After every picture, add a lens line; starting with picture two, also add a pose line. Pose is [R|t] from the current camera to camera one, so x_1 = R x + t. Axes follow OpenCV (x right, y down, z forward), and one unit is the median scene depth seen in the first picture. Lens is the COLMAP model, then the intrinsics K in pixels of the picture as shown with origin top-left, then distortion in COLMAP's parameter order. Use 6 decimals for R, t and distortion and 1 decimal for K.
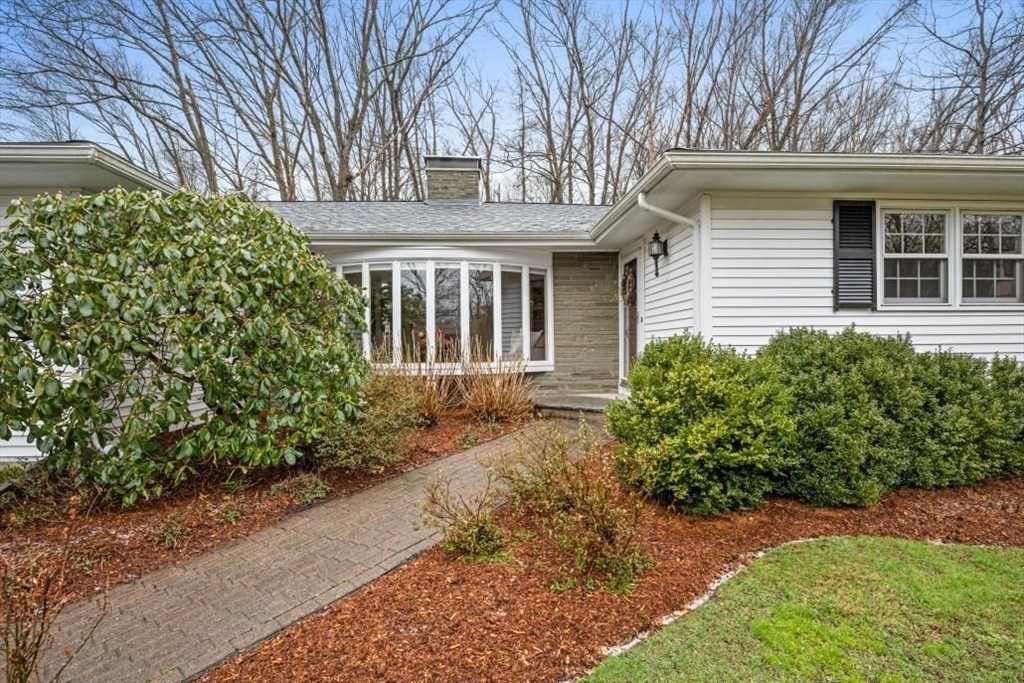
lens RADIAL K [[485.4, 0, 512.0], [0, 485.4, 341.5], [0, 0, 1]] dist [-0.000602, -0.000268]
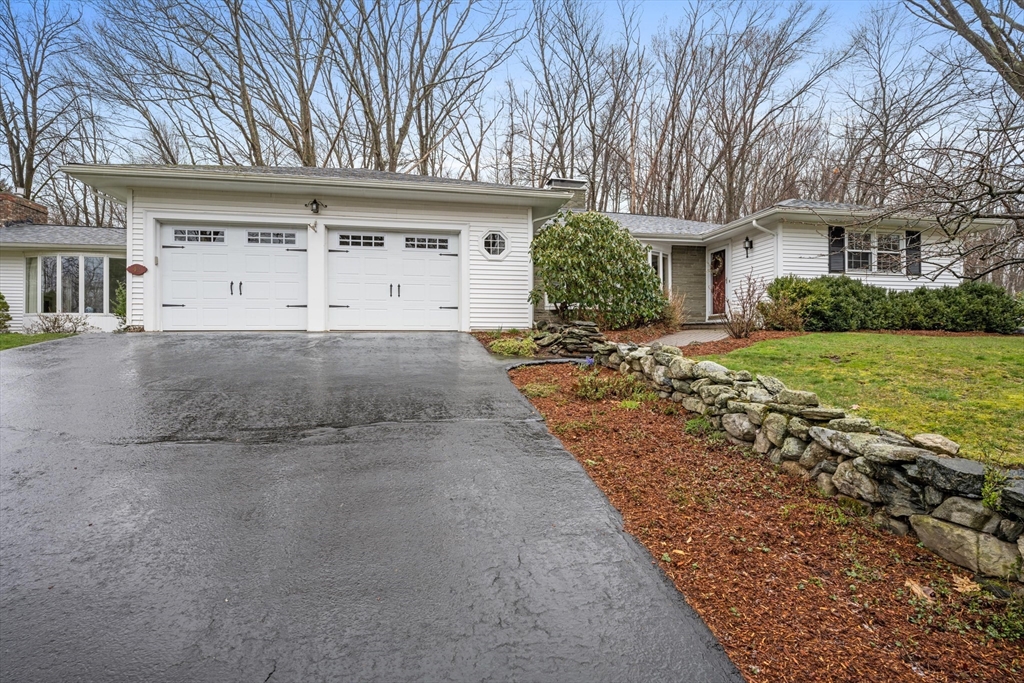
lens RADIAL K [[507.2, 0, 512.0], [0, 507.2, 341.5], [0, 0, 1]] dist [-0.002977, 0.000300]
pose [[0.990355, 0.006352, 0.138410, -1.159573], [-0.006148, 0.999979, -0.001900, 0.273951], [-0.138419, 0.001031, 0.990373, -1.181912]]
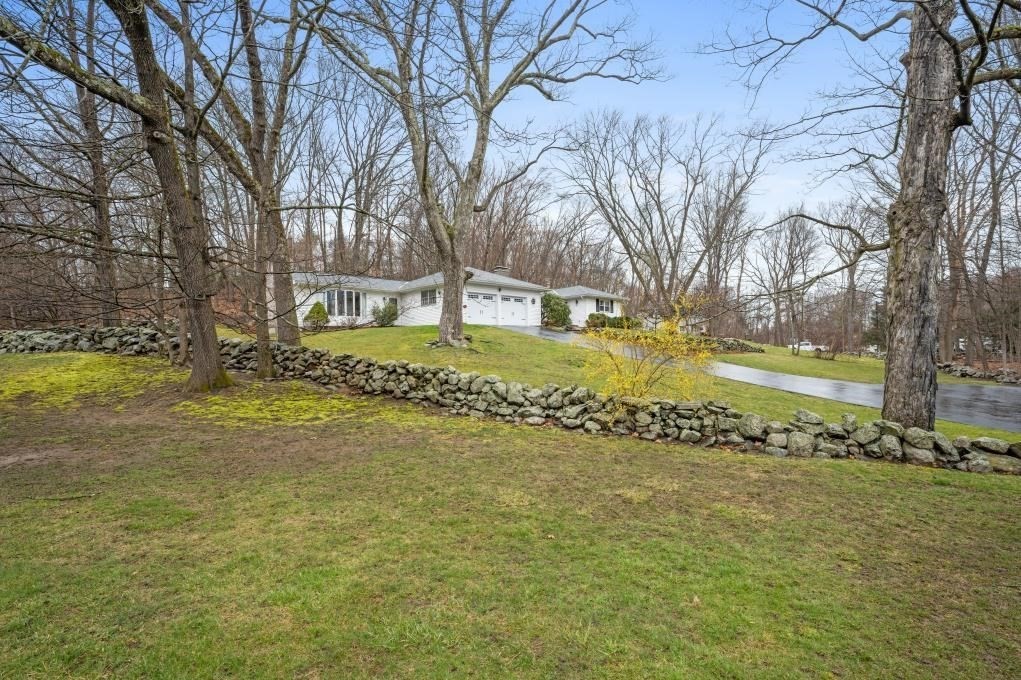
lens RADIAL K [[484.0, 0, 510.5], [0, 484.0, 340.0], [0, 0, 1]] dist [-0.000602, -0.000268]
pose [[0.733448, 0.009053, 0.679685, -5.839763], [0.001263, 0.999891, -0.014682, 0.521048], [-0.679745, 0.011627, 0.733357, -3.935912]]
